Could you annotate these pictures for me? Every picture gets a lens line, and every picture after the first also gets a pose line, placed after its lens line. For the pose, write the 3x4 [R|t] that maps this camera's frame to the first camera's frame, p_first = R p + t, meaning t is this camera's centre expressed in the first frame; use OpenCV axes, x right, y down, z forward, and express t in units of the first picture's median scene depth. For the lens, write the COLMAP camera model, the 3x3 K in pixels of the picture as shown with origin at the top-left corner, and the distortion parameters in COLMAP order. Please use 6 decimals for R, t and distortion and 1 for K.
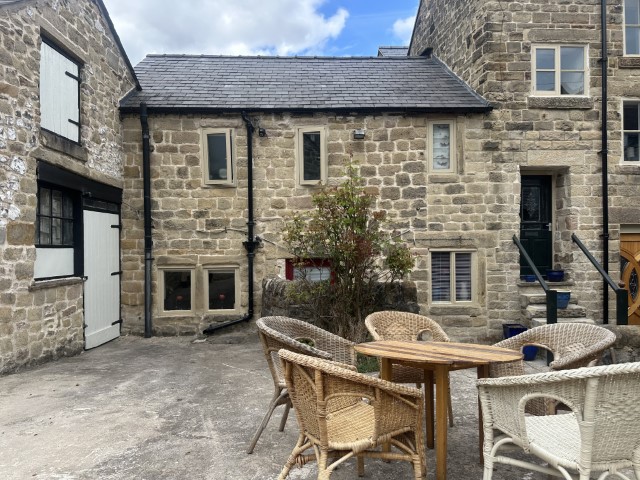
lens RADIAL K [[448.9, 0, 323.4], [0, 448.9, 245.0], [0, 0, 1]] dist [0.024167, -0.034244]
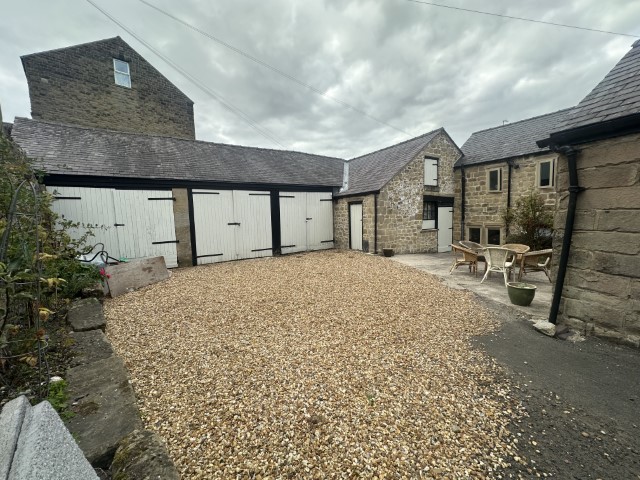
lens RADIAL K [[259.0, 0, 324.9], [0, 259.0, 239.7], [0, 0, 1]] dist [-0.000422, 0.000115]
pose [[0.553721, 0.068014, -0.829920, 0.421941], [0.026102, 0.994751, 0.098937, -0.043355], [0.832293, -0.076447, 0.549040, -0.509908]]
